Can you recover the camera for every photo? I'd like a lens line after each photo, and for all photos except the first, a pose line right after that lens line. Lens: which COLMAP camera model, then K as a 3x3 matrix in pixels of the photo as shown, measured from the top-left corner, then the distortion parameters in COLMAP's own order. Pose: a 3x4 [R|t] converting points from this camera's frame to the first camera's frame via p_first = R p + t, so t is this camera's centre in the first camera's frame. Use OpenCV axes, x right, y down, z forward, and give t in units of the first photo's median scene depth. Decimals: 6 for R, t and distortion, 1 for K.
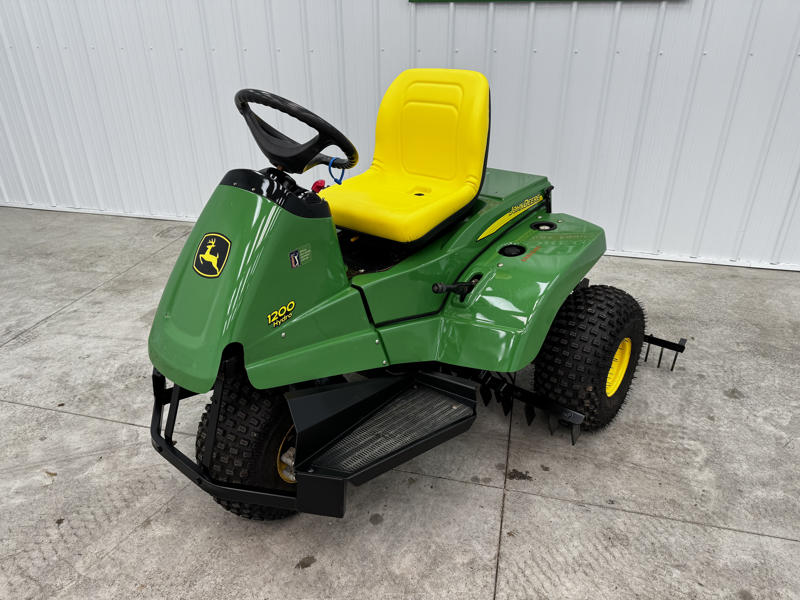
lens RADIAL K [[567.3, 0, 400.0], [0, 567.3, 300.0], [0, 0, 1]] dist [0.000739, -0.001666]
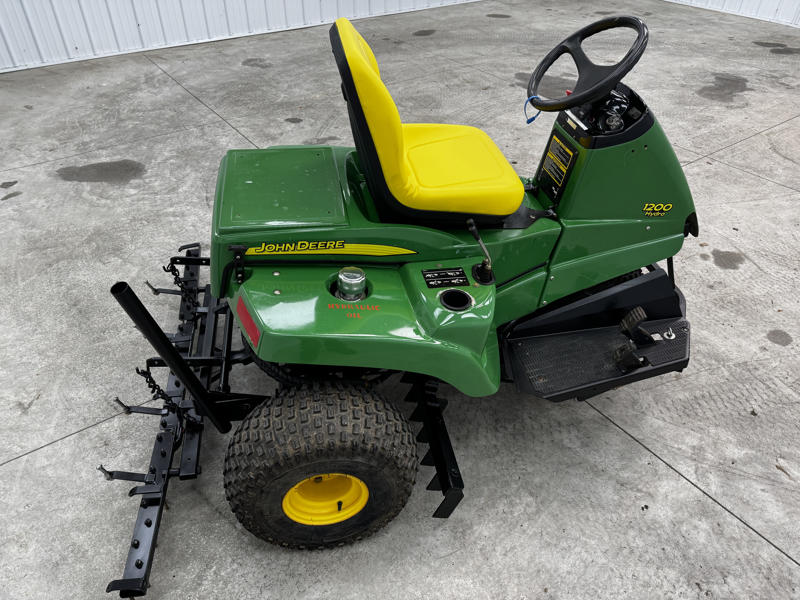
lens RADIAL K [[564.7, 0, 395.8], [0, 564.7, 305.1], [0, 0, 1]] dist [0.006697, -0.006016]
pose [[-0.765925, -0.407034, 0.497677, -0.491134], [0.283942, 0.480346, 0.829846, -0.835074], [-0.576833, 0.776911, -0.252335, 1.447205]]
